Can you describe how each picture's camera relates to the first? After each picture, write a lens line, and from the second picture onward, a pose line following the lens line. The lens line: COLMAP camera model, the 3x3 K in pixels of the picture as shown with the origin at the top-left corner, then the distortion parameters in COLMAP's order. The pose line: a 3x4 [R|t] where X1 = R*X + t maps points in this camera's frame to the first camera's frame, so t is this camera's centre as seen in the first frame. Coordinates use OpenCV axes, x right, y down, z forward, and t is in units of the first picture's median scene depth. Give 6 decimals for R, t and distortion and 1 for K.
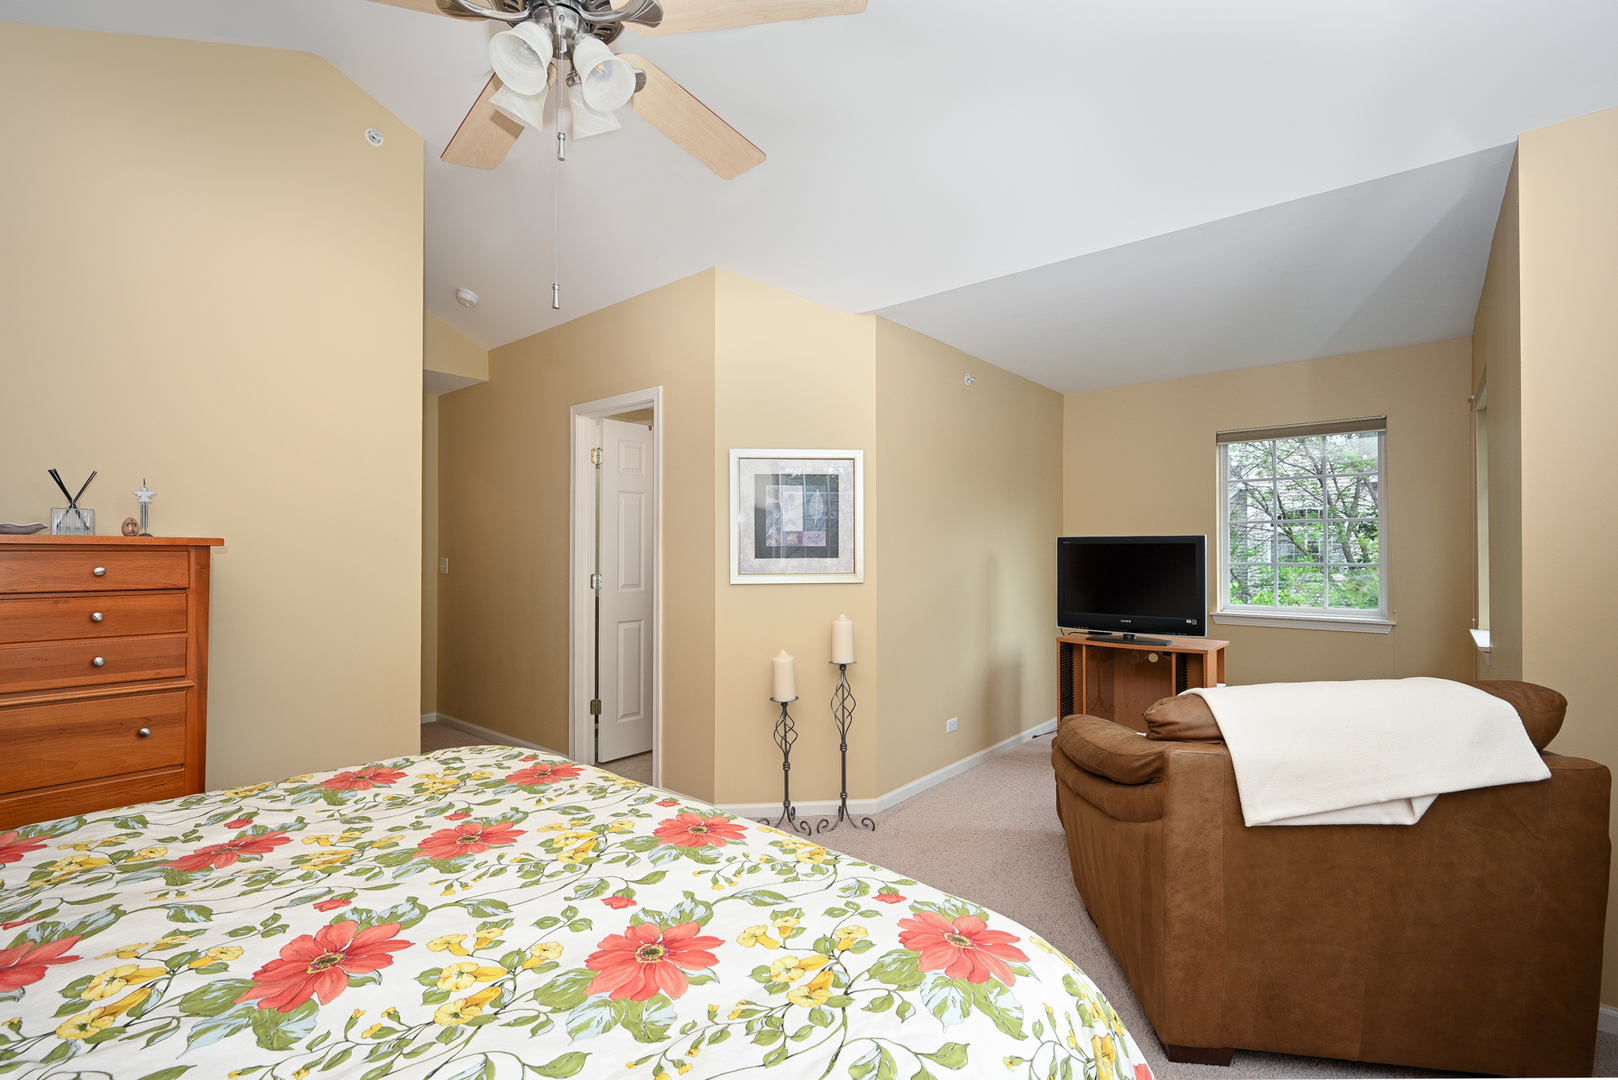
lens RADIAL K [[740.9, 0, 814.3], [0, 740.9, 539.9], [0, 0, 1]] dist [-0.000708, -0.000113]
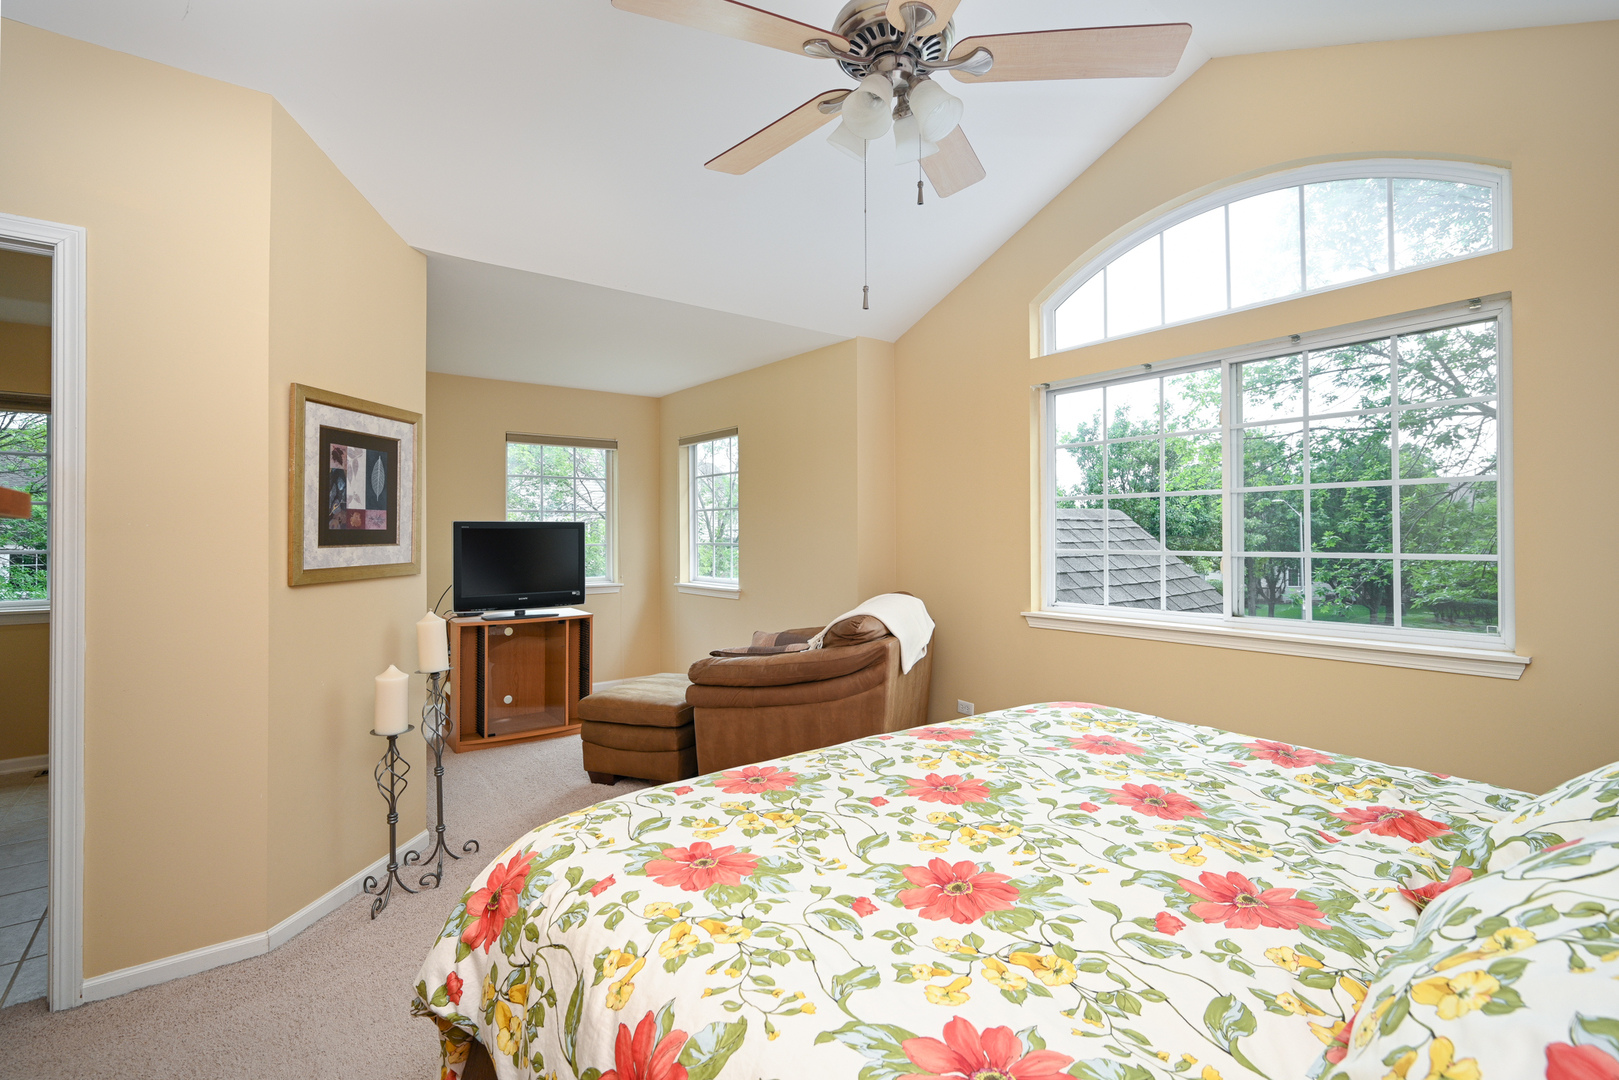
lens RADIAL K [[741.3, 0, 814.6], [0, 741.3, 534.0], [0, 0, 1]] dist [-0.000708, -0.000113]
pose [[0.217729, -0.001830, 0.976008, -0.653547], [-0.004869, 0.999984, 0.002962, 0.008677], [-0.975997, -0.005397, 0.217717, 0.393286]]
